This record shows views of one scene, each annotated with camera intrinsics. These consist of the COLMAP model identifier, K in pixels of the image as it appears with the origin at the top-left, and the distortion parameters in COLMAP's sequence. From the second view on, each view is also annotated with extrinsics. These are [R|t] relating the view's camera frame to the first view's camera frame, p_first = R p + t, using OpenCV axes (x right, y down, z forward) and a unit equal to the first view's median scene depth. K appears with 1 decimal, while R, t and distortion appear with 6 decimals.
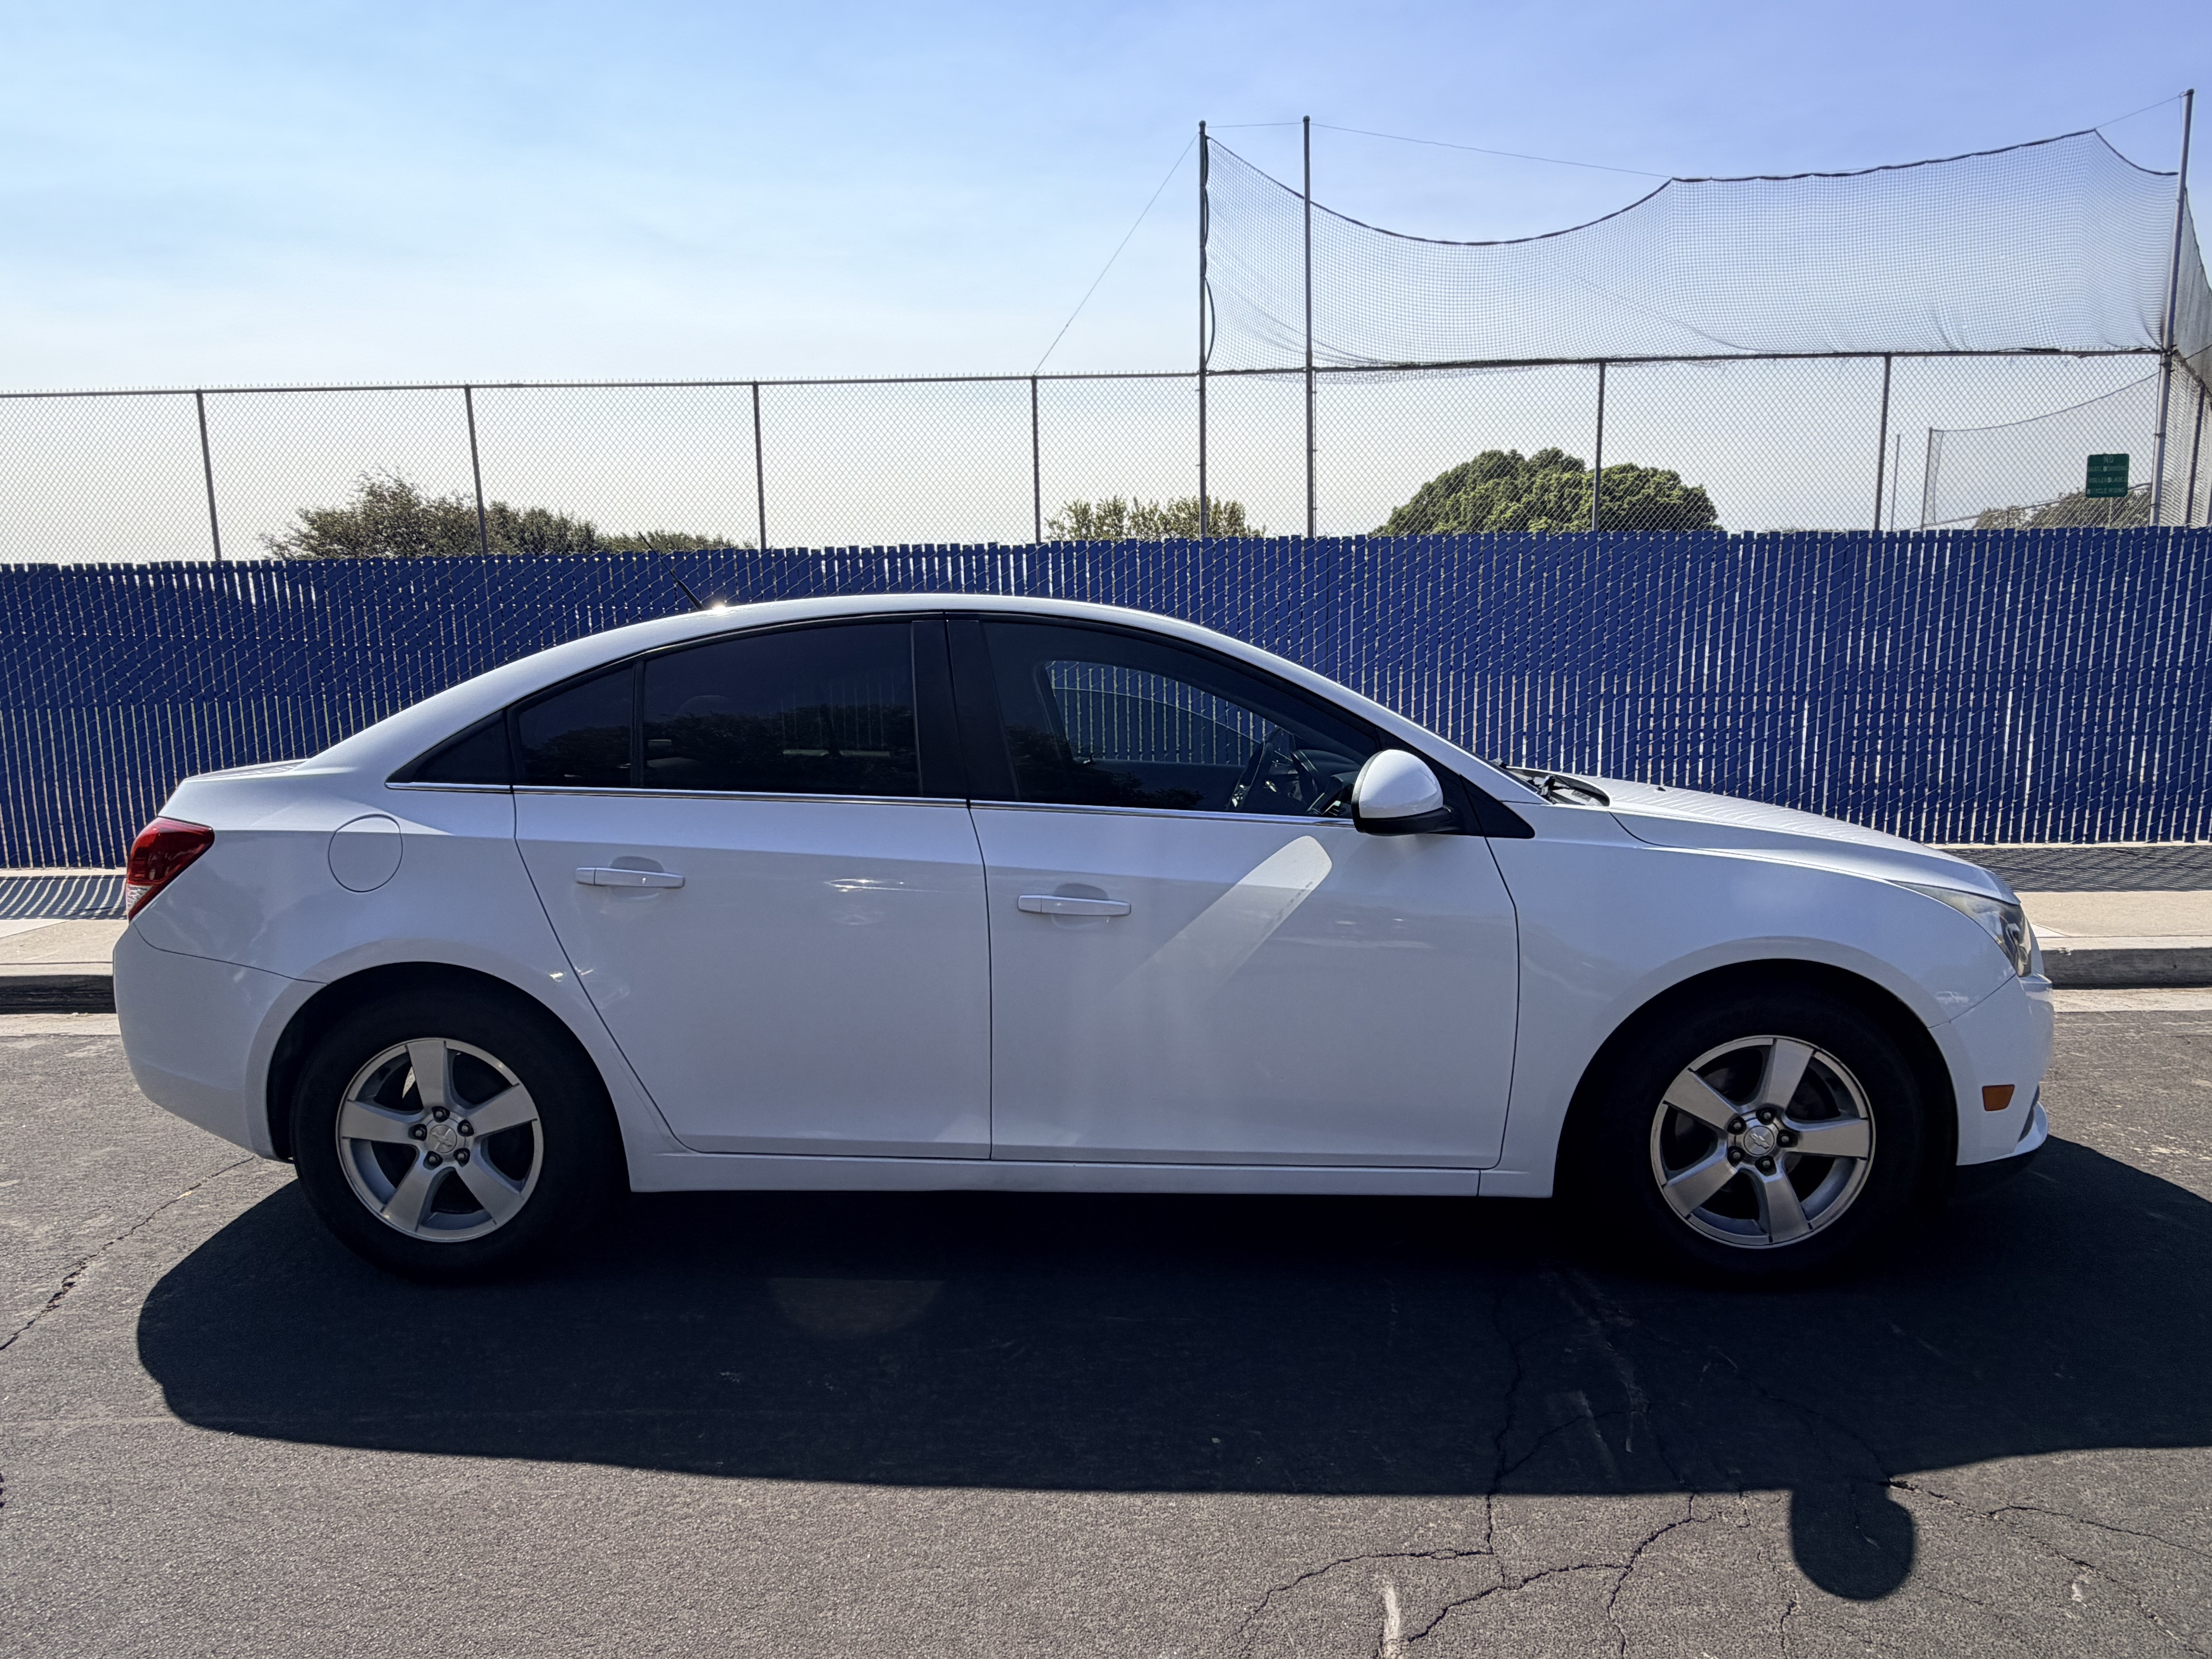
lens RADIAL K [[1144.3, 0, 1119.4], [0, 1144.3, 819.4], [0, 0, 1]] dist [0.004292, 0.000314]
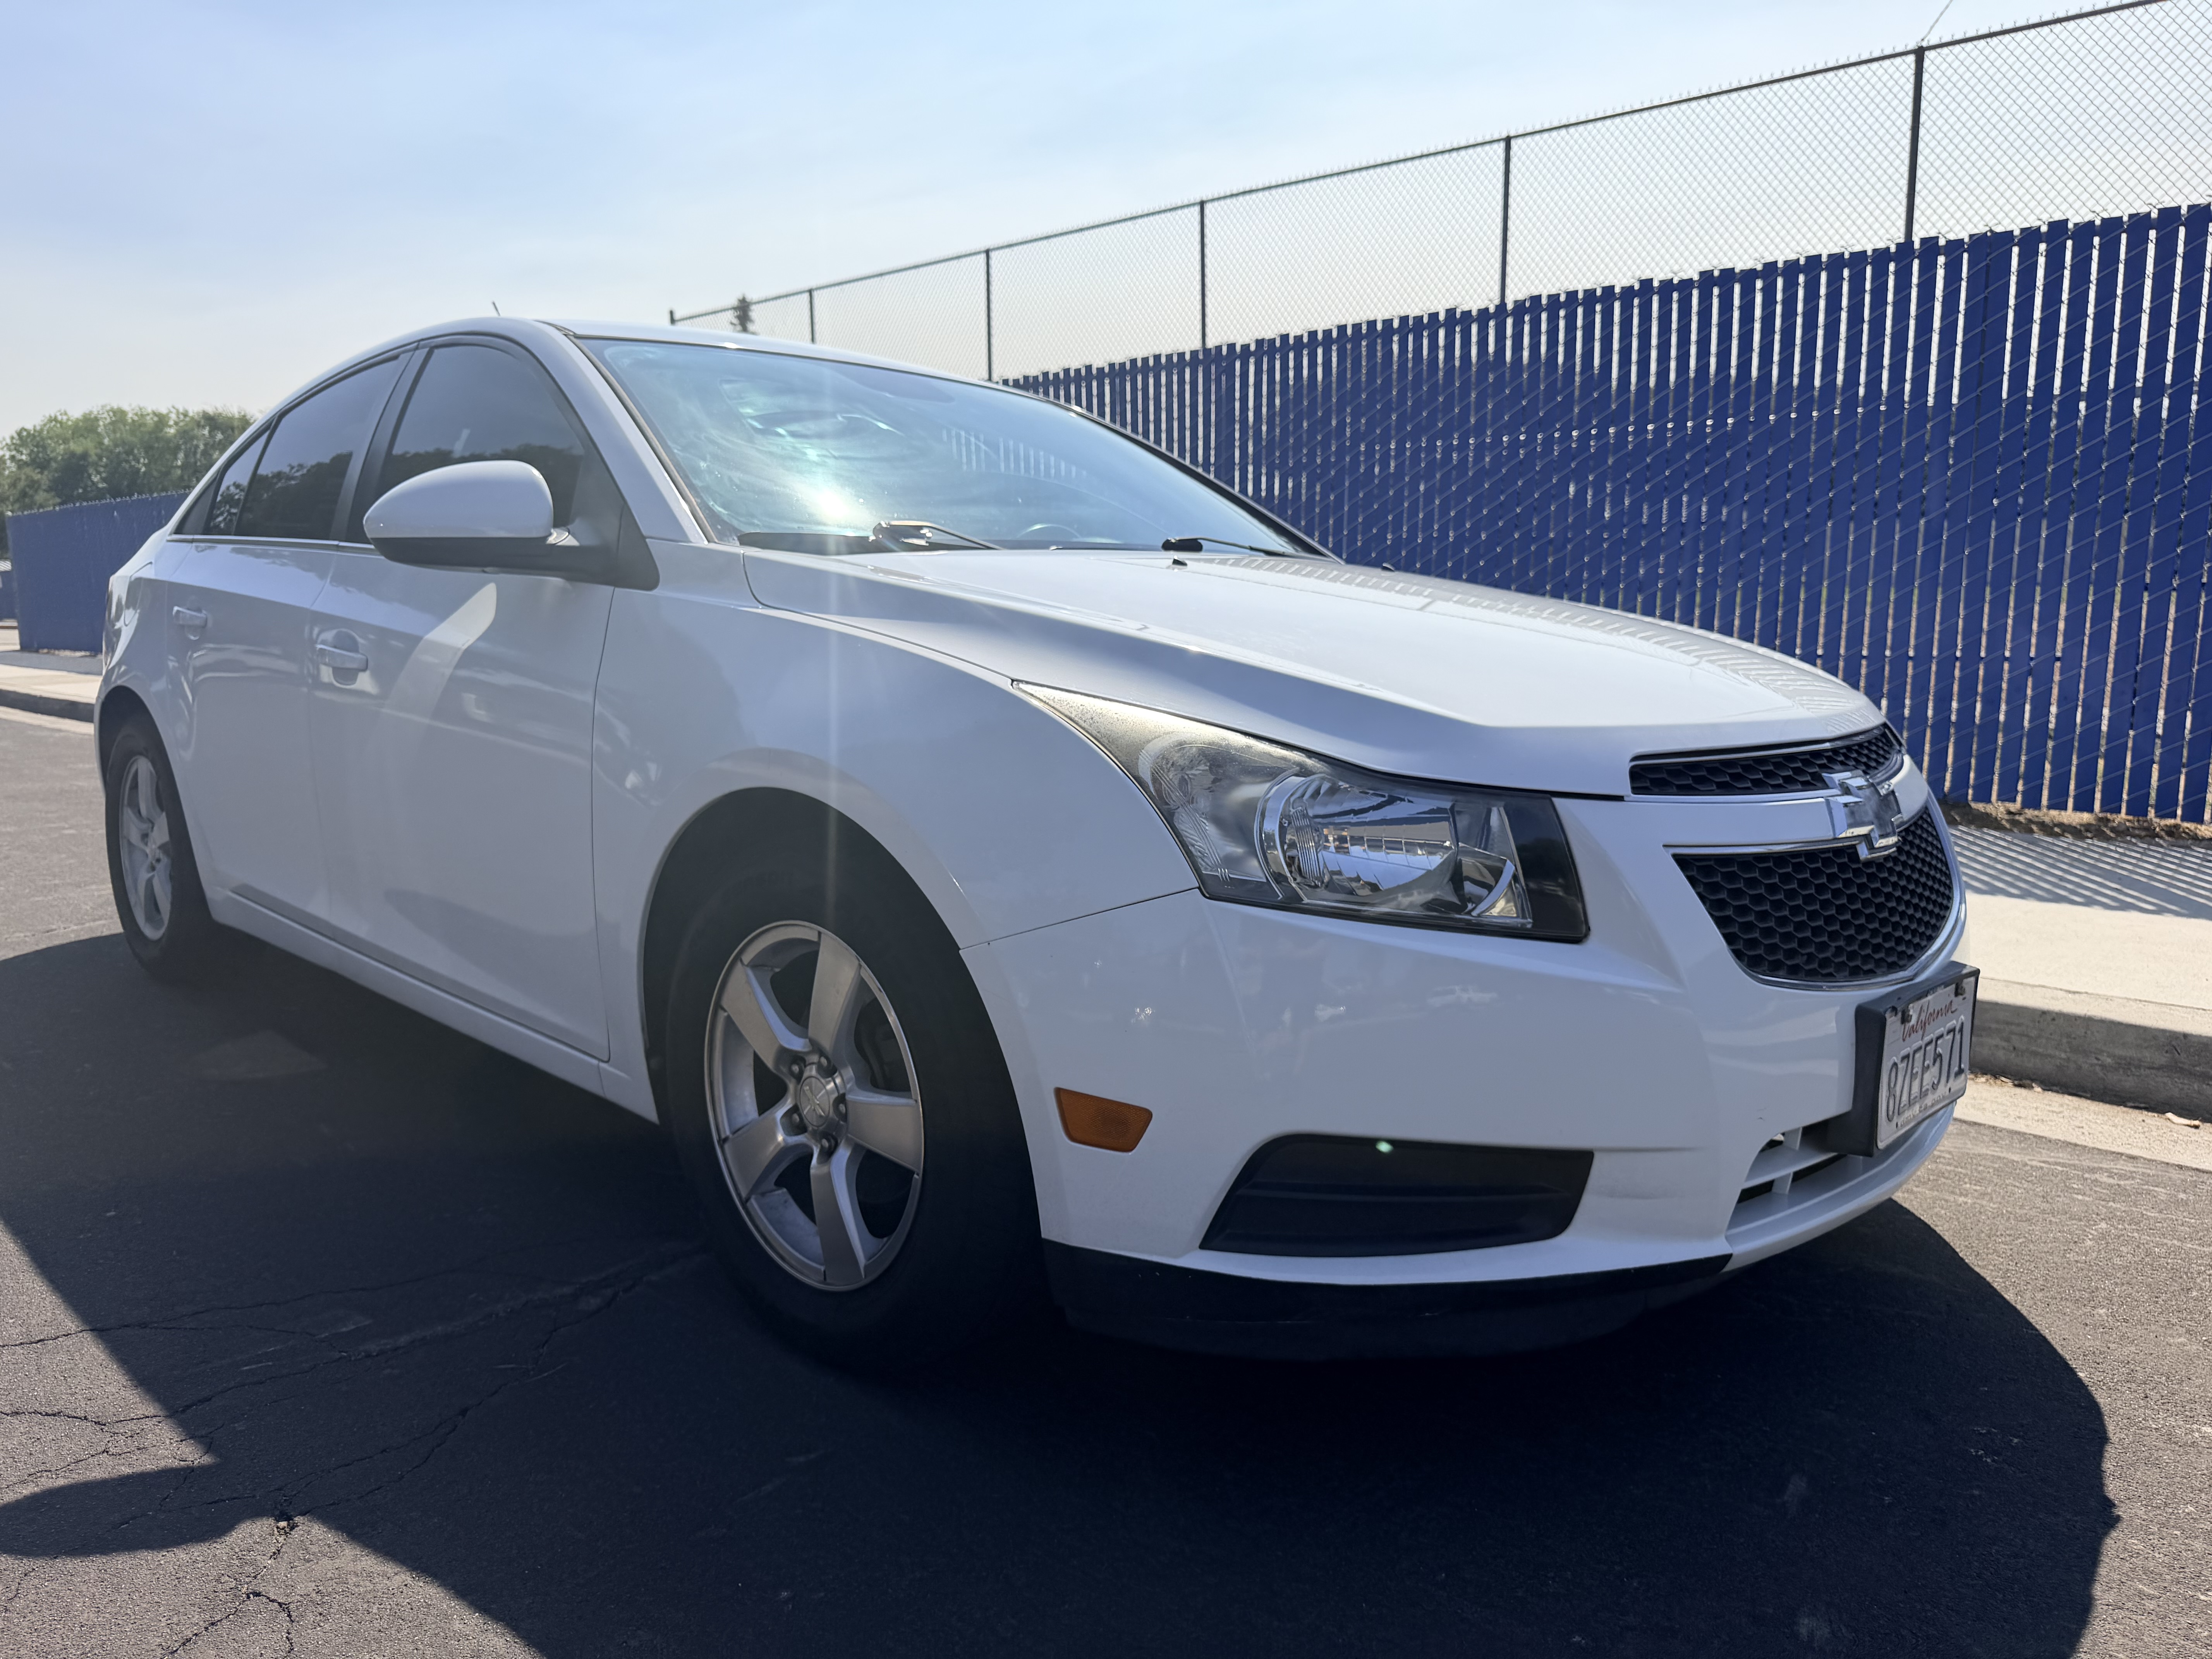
lens RADIAL K [[1512.1, 0, 1091.8], [0, 1512.1, 828.7], [0, 0, 1]] dist [-0.009529, 0.002897]
pose [[0.727633, 0.105355, -0.677828, 1.175454], [-0.075627, 0.994432, 0.073380, 0.071124], [0.681785, -0.002132, 0.731549, 0.524013]]
